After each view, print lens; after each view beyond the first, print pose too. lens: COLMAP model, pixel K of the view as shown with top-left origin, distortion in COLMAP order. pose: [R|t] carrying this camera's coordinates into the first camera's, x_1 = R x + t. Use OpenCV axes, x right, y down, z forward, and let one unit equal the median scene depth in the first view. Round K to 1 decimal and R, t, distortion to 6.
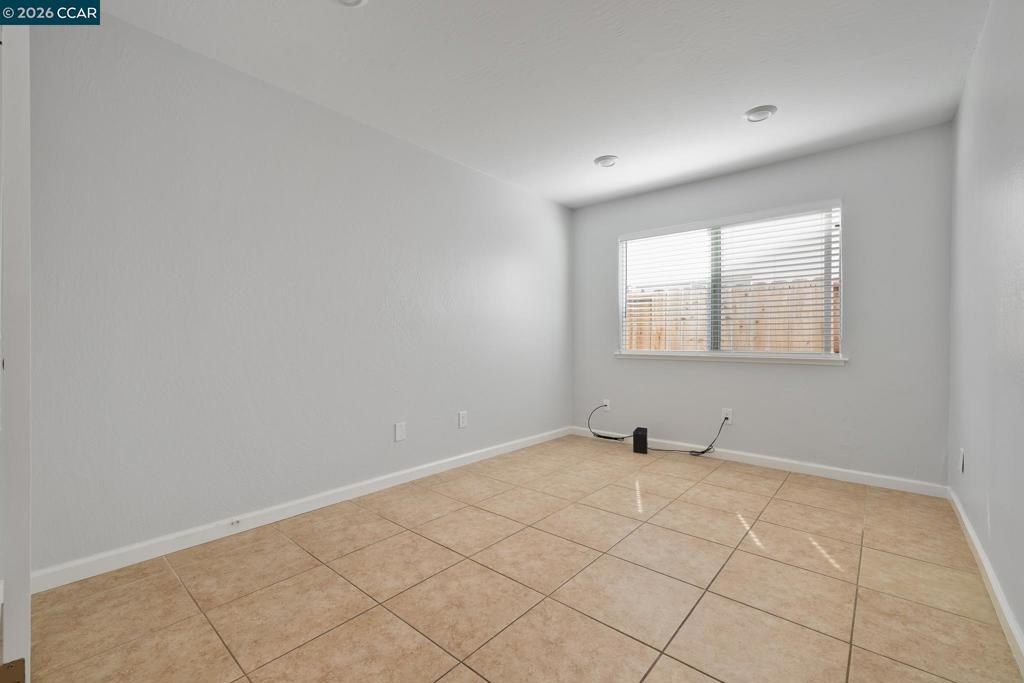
lens RADIAL K [[431.5, 0, 518.1], [0, 431.5, 342.7], [0, 0, 1]] dist [-0.000116, -0.000330]
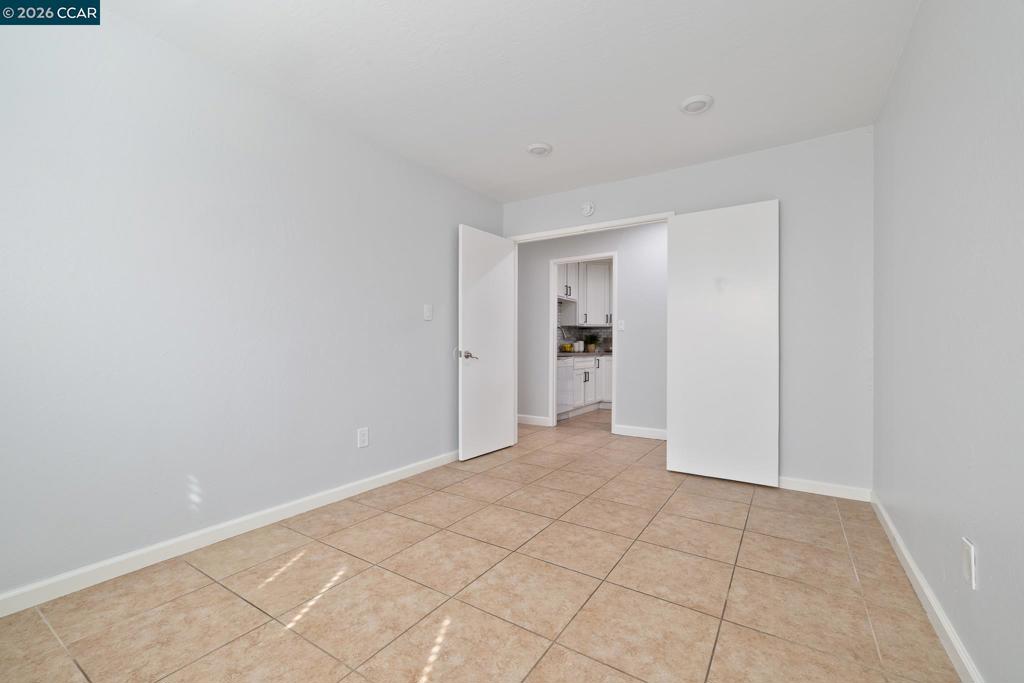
lens RADIAL K [[431.5, 0, 518.1], [0, 431.5, 342.7], [0, 0, 1]] dist [-0.000116, -0.000330]
pose [[-0.990580, -0.006771, -0.136767, 0.320695], [-0.006997, 0.999975, 0.001170, -0.011551], [0.136756, 0.002116, -0.990603, 1.935244]]
